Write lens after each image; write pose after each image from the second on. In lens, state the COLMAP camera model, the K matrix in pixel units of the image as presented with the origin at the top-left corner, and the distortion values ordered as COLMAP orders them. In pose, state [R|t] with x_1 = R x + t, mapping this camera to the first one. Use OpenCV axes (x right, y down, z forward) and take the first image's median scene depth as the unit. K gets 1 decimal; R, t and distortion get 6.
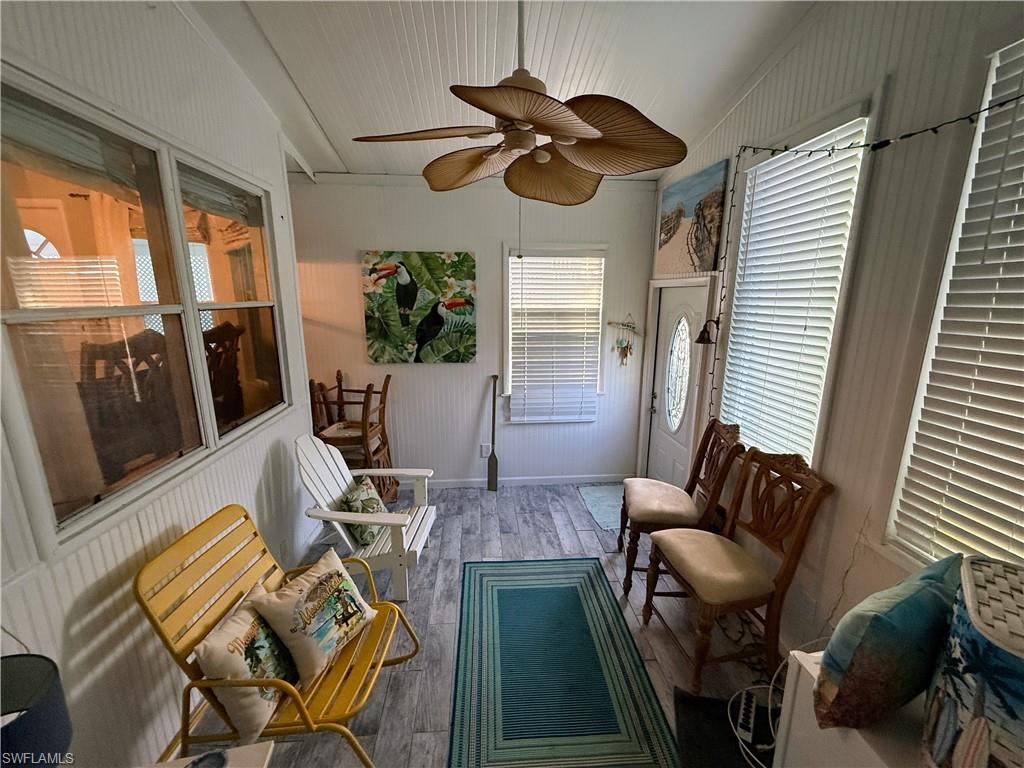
lens RADIAL K [[407.9, 0, 508.8], [0, 407.9, 383.4], [0, 0, 1]] dist [-0.000079, -0.000181]
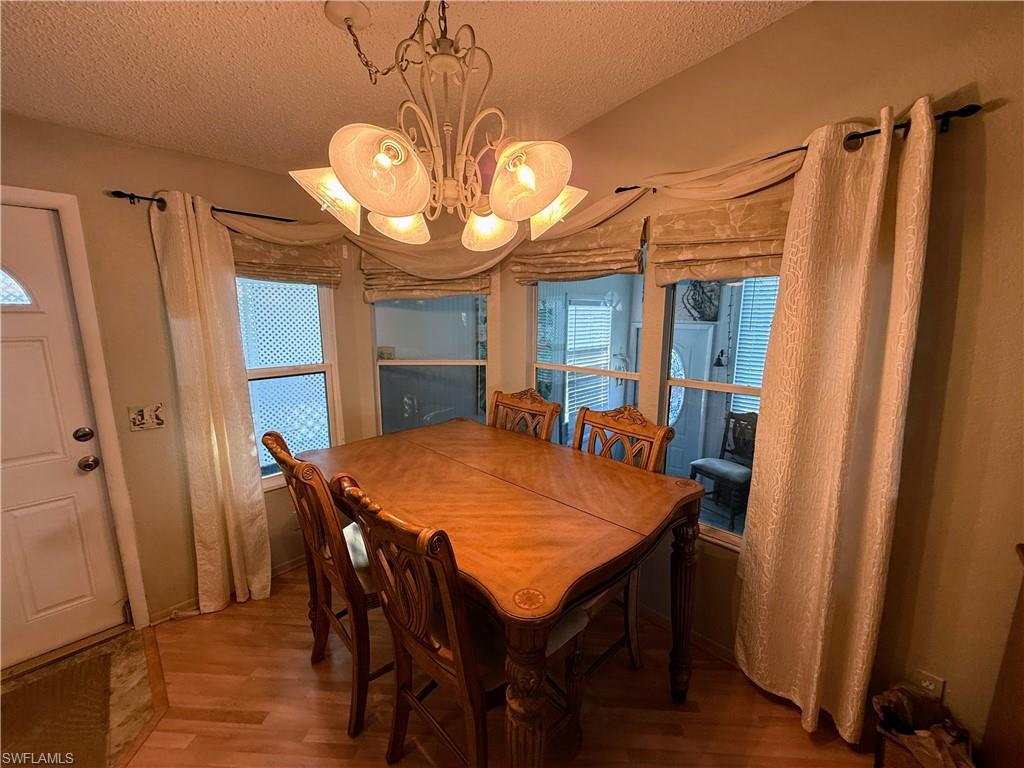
lens RADIAL K [[407.9, 0, 508.8], [0, 407.9, 383.4], [0, 0, 1]] dist [-0.000079, -0.000181]
pose [[0.757842, -0.111545, 0.642832, -0.888969], [0.139217, 0.990232, 0.007702, -0.118138], [-0.637412, 0.083657, 0.765968, 0.224274]]
